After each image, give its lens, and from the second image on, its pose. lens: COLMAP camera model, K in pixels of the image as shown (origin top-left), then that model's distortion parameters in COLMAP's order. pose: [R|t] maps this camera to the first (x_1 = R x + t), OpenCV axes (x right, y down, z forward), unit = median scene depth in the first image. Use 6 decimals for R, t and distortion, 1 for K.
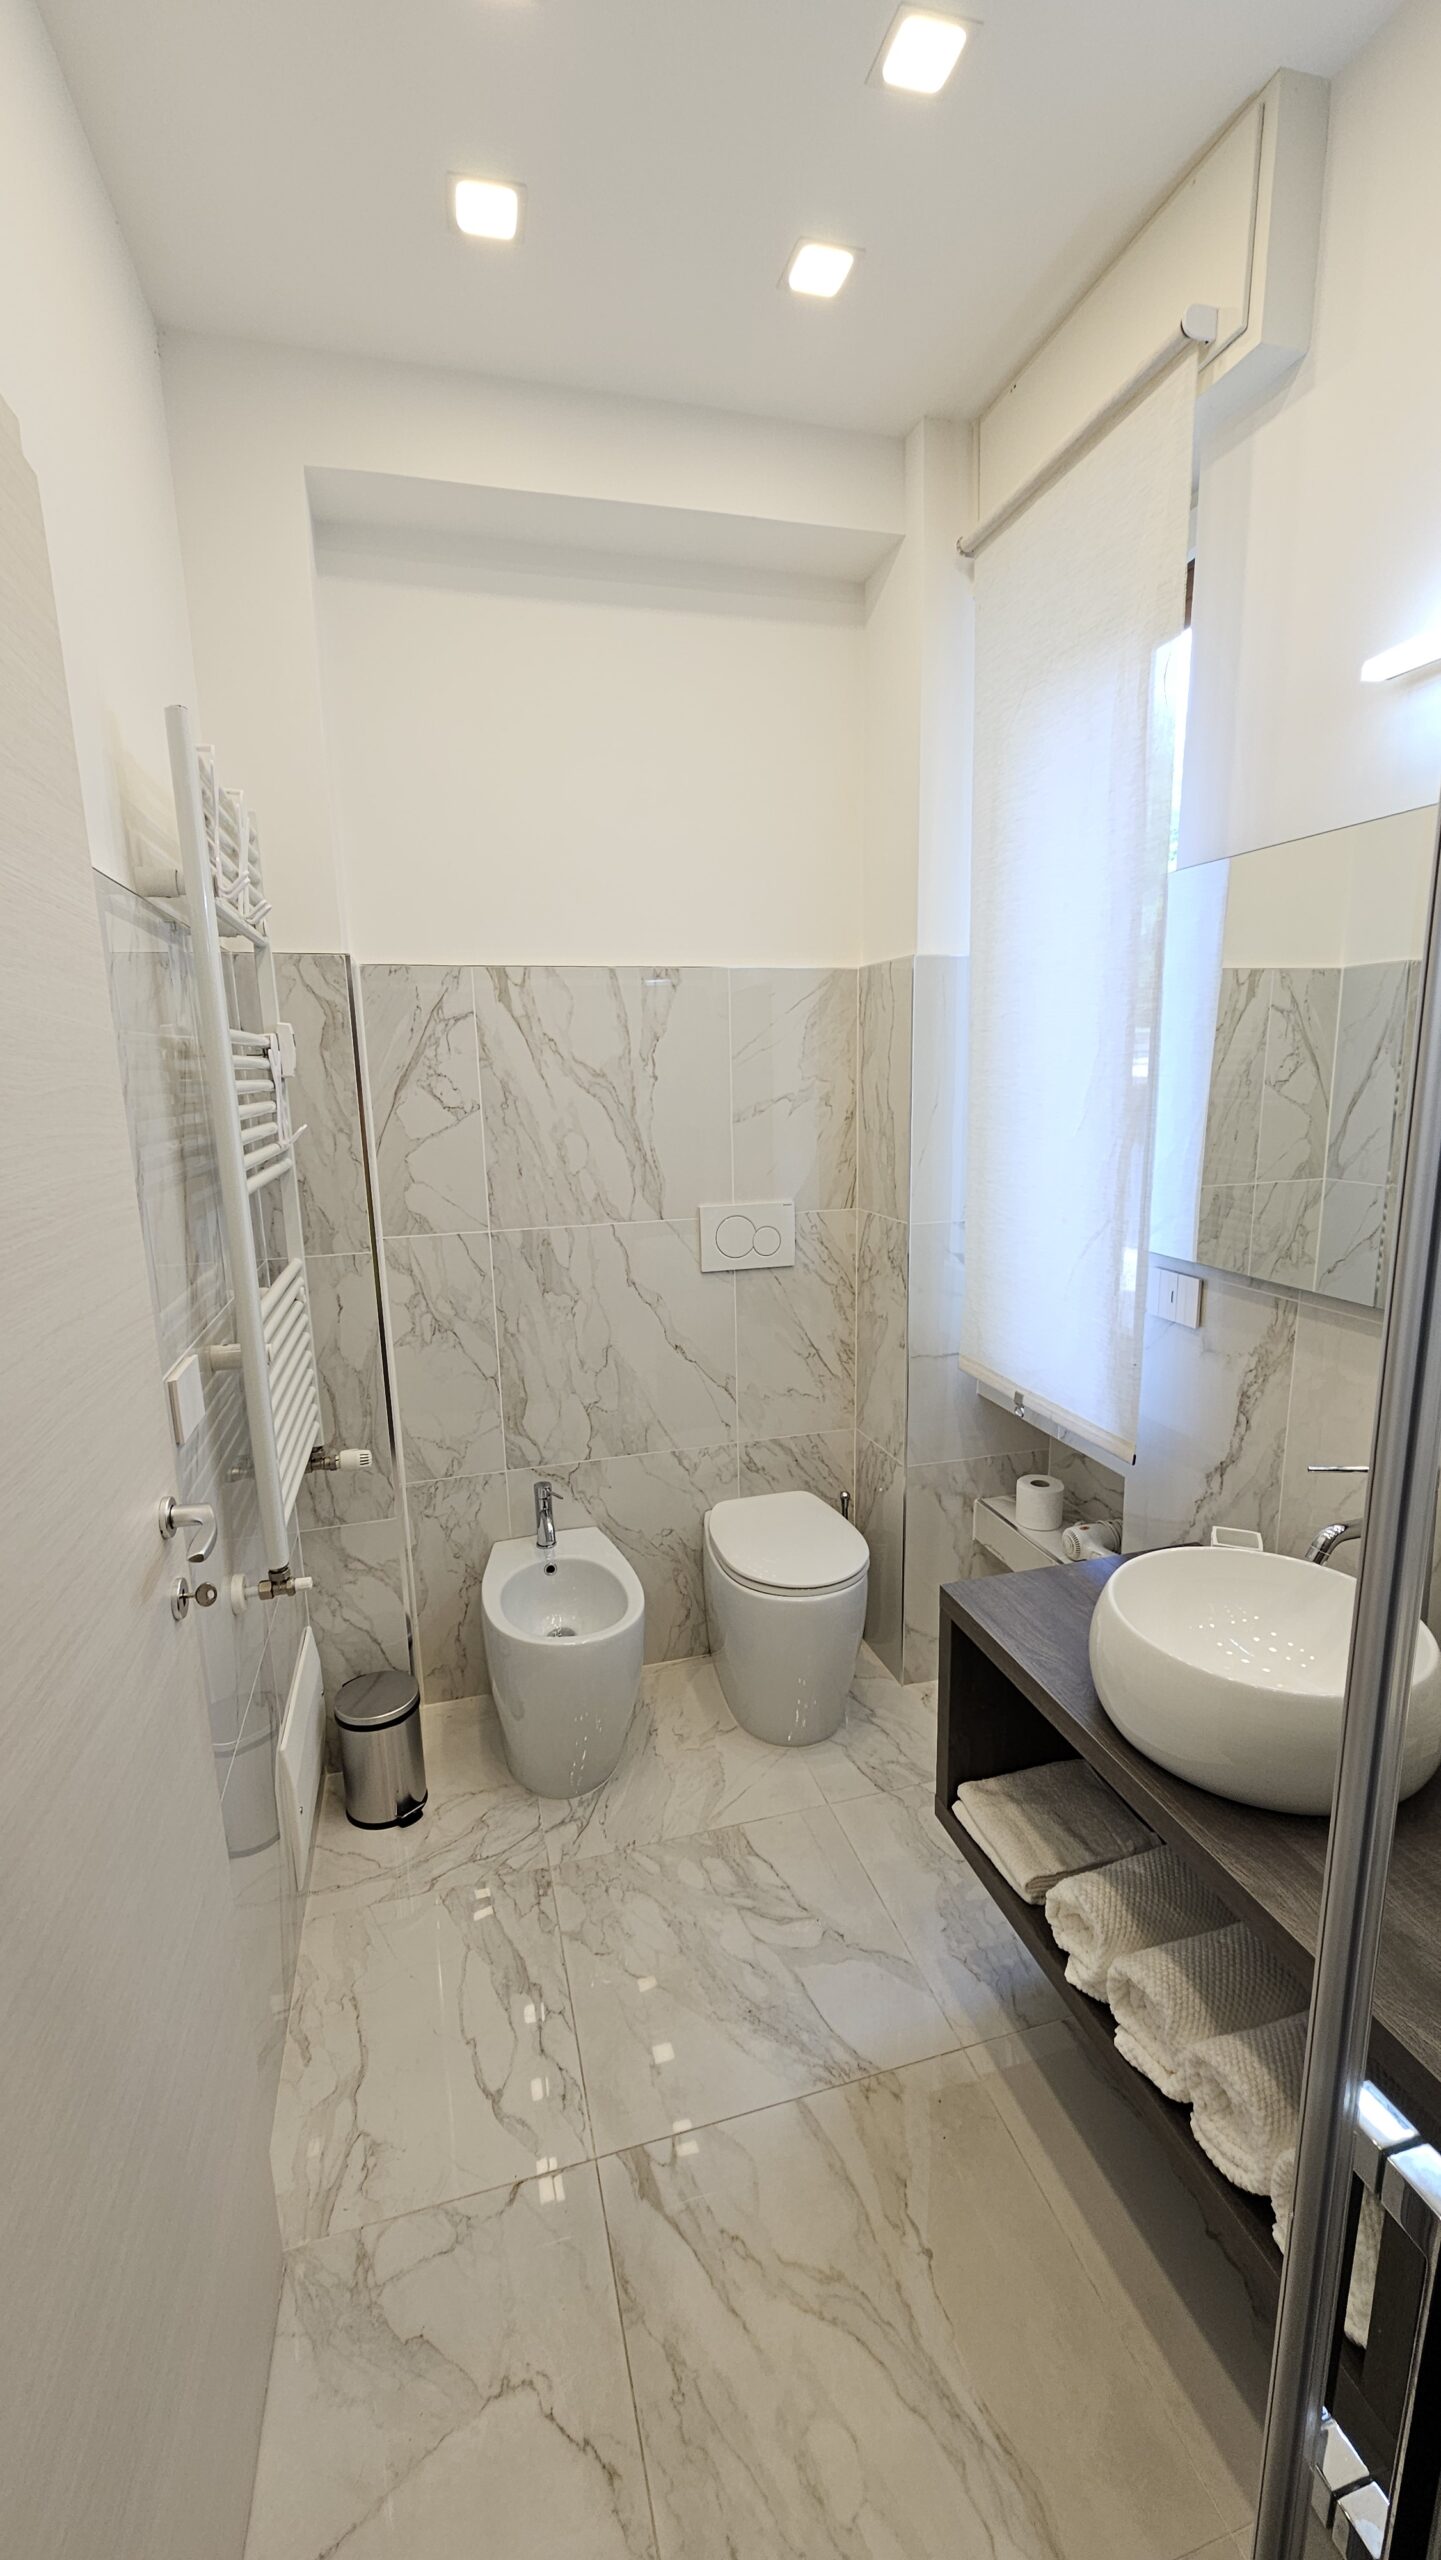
lens RADIAL K [[1039.0, 0, 720.2], [0, 1039.0, 1269.1], [0, 0, 1]] dist [-0.000071, 0.001063]
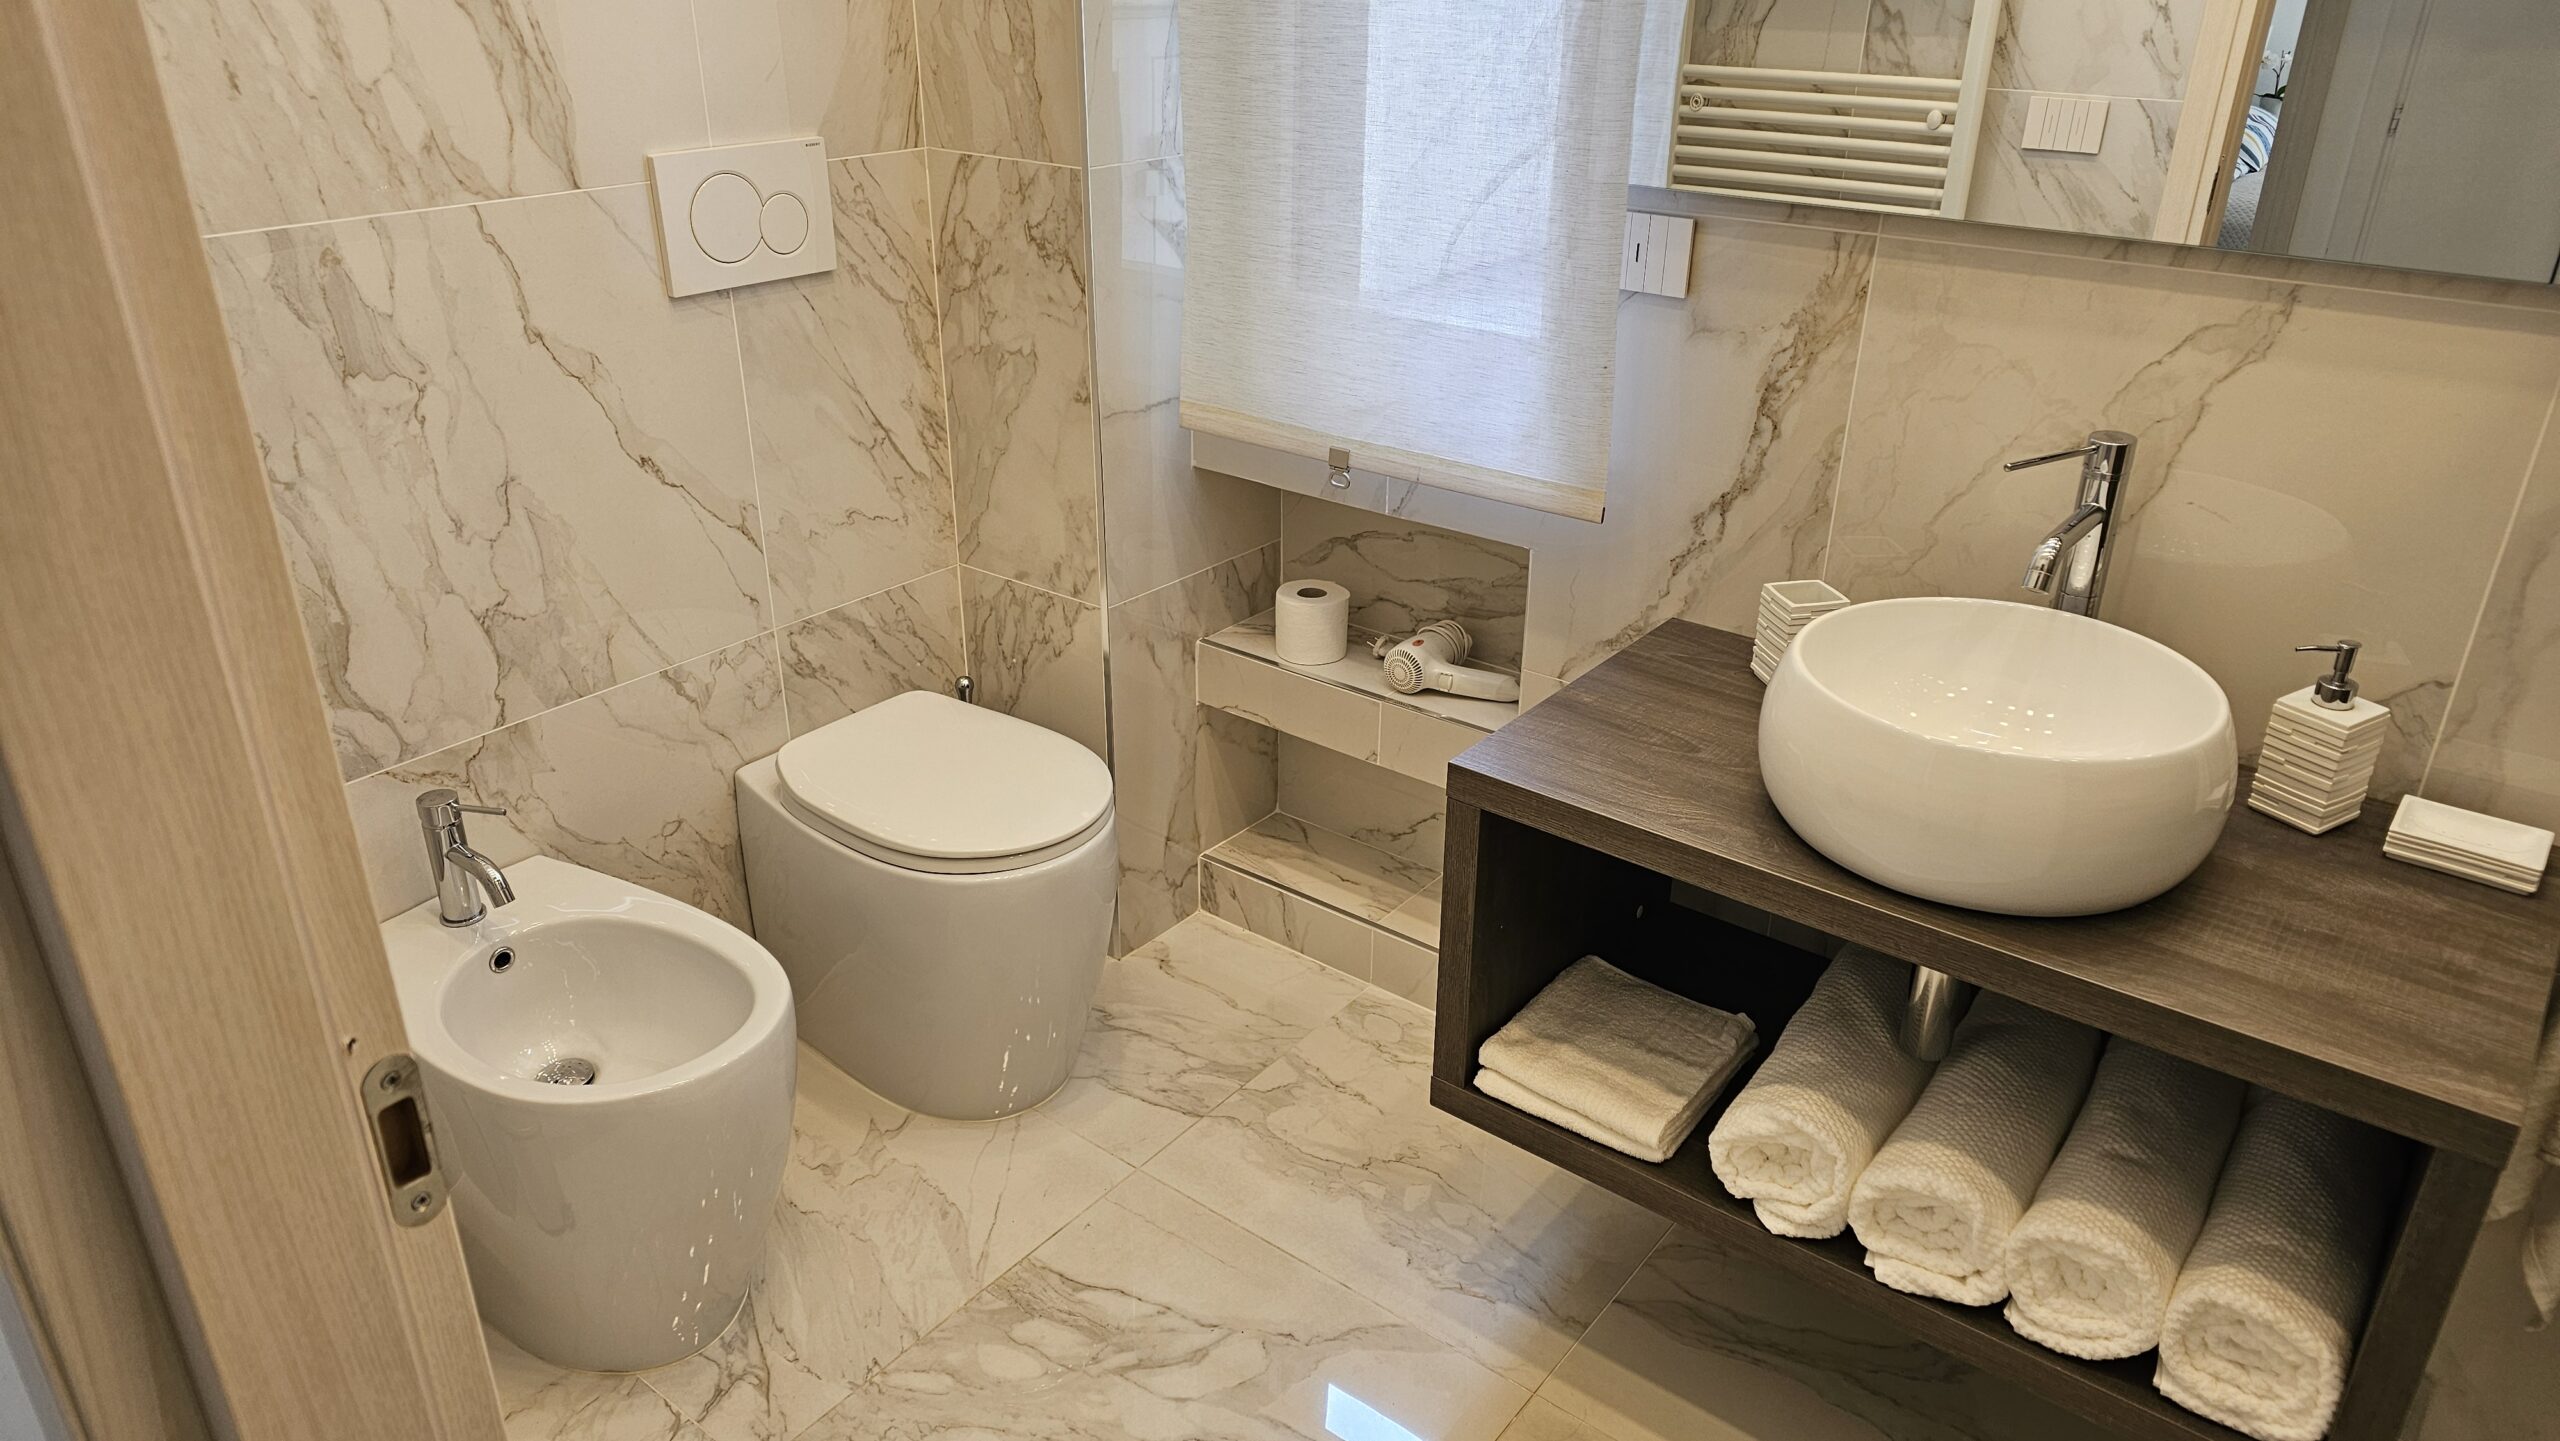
lens RADIAL K [[1718.6, 0, 1278.1], [0, 1718.6, 693.1], [0, 0, 1]] dist [0.064210, -0.049240]
pose [[0.806717, -0.221120, 0.548009, -0.343468], [0.086613, 0.961582, 0.260494, -0.008070], [-0.584557, -0.162680, 0.794876, 0.208754]]
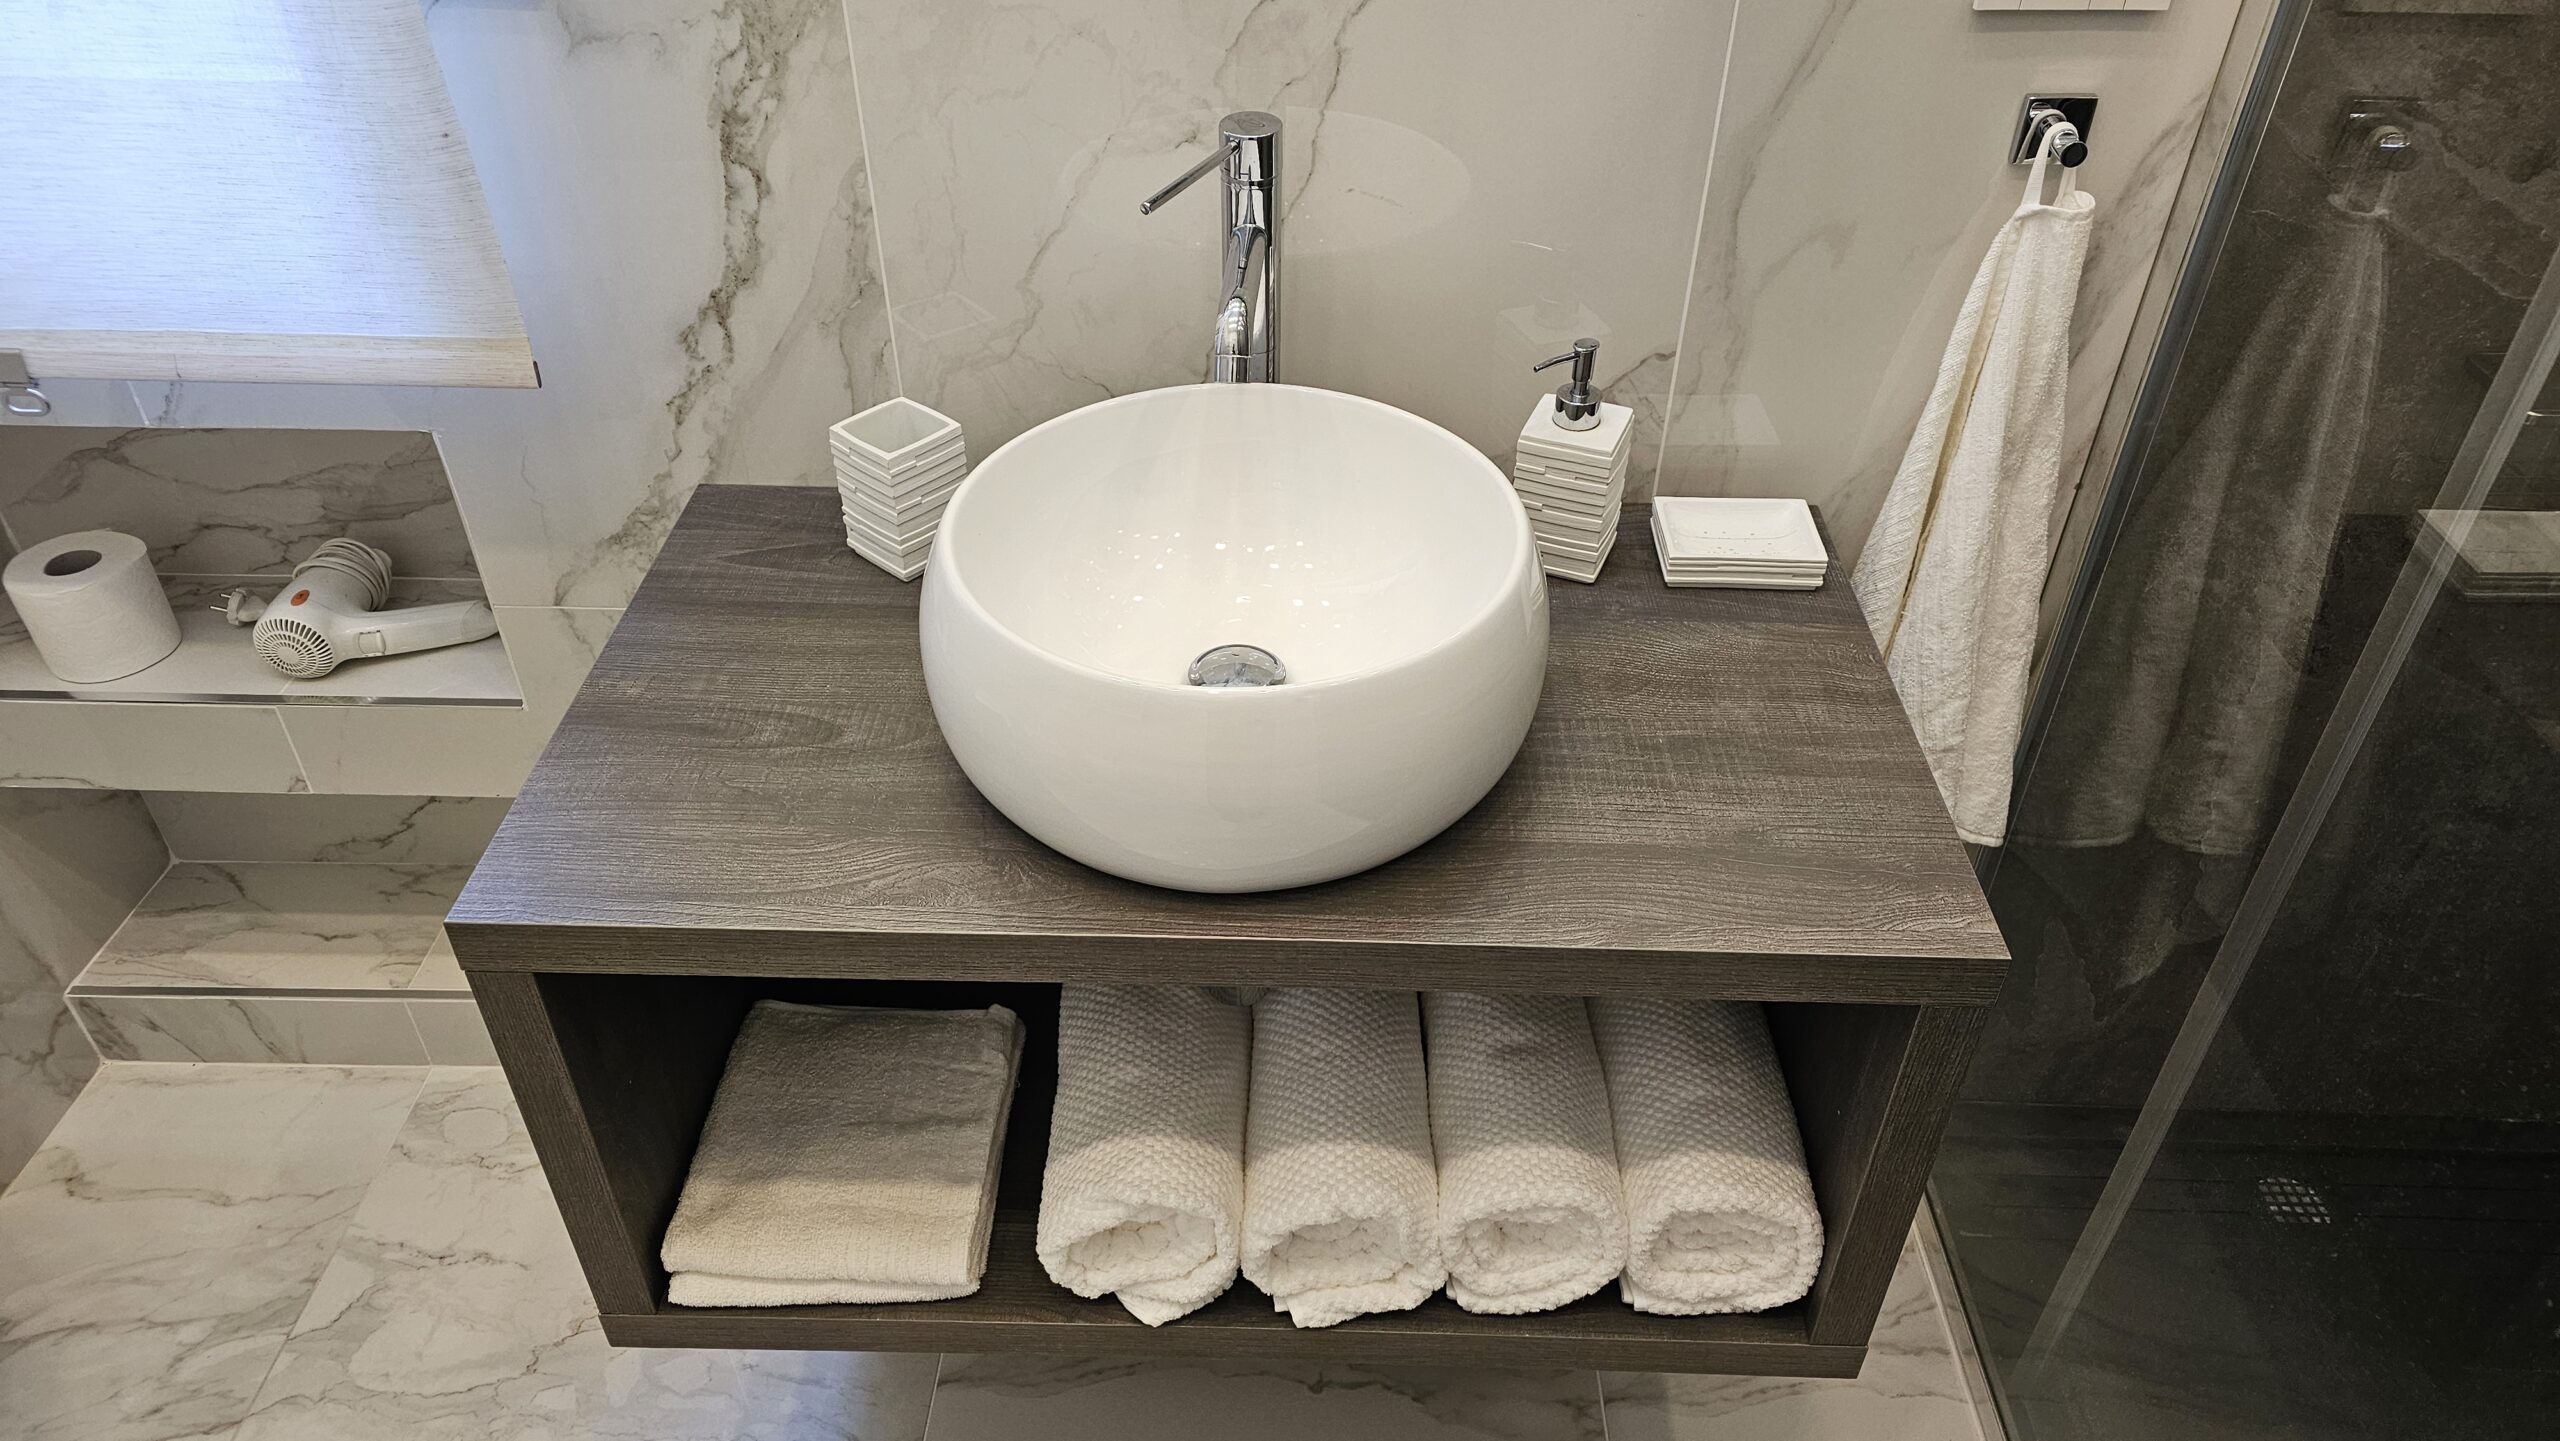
lens RADIAL K [[1718.6, 0, 1279.2], [0, 1718.6, 681.0], [0, 0, 1]] dist [0.064210, -0.049240]
pose [[0.294561, -0.557800, 0.775946, -0.094939], [0.172048, 0.829658, 0.531100, -0.023397], [-0.940018, -0.022941, 0.340354, 0.438397]]
